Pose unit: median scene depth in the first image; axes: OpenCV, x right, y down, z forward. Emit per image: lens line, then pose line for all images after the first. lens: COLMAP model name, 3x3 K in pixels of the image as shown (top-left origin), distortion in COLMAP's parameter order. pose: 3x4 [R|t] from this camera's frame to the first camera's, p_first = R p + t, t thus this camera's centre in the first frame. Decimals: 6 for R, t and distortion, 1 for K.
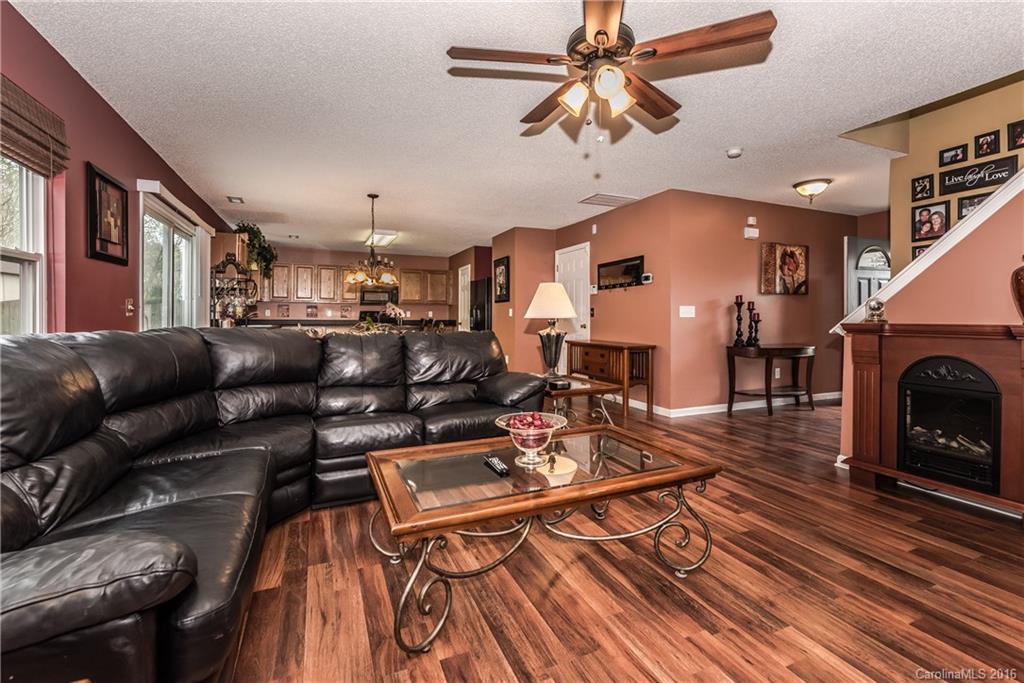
lens RADIAL K [[447.8, 0, 502.6], [0, 447.8, 318.4], [0, 0, 1]] dist [0.001280, 0.000201]
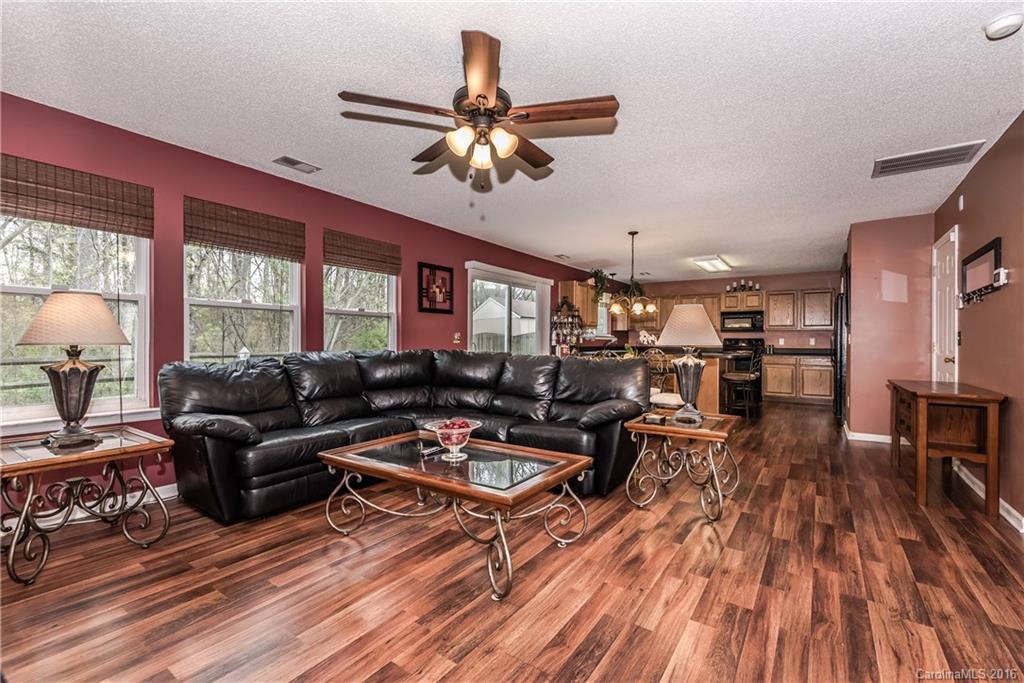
lens RADIAL K [[438.1, 0, 512.0], [0, 438.1, 341.5], [0, 0, 1]] dist [0.003391, 0.000513]
pose [[0.531203, -0.001276, -0.847243, 0.914150], [-0.006952, 0.999959, -0.005865, -0.001224], [0.847216, 0.009005, 0.531172, 0.360563]]
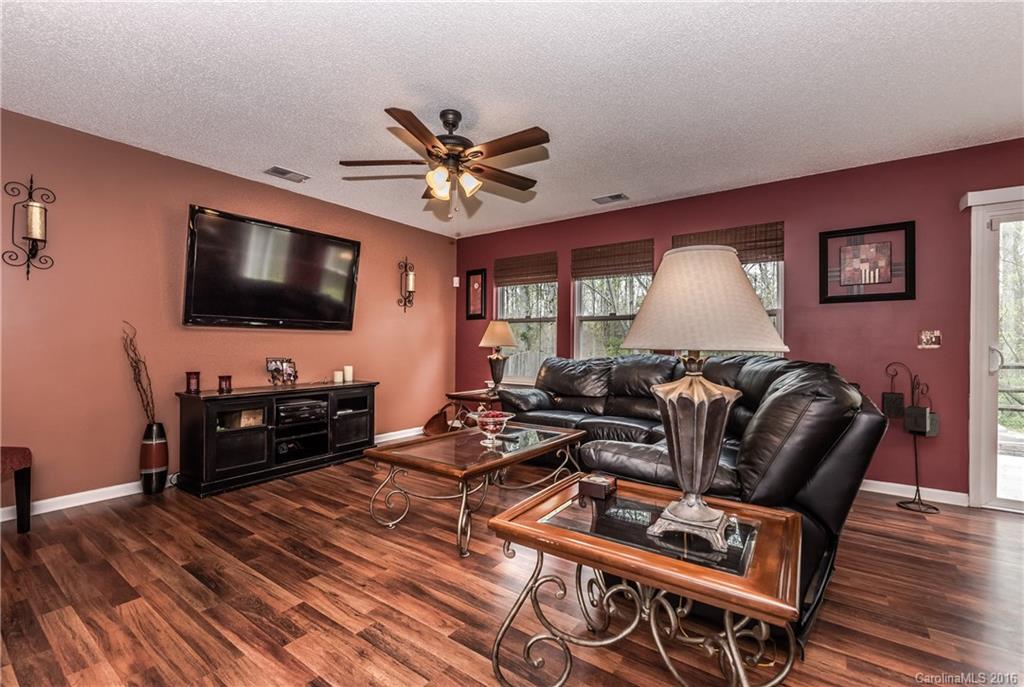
lens RADIAL K [[438.1, 0, 512.0], [0, 438.1, 343.5], [0, 0, 1]] dist [0.003391, 0.000513]
pose [[-0.847710, -0.007329, -0.530410, 0.588824], [-0.009874, 0.999949, 0.001964, -0.009263], [0.530369, 0.006902, -0.847739, 1.720778]]
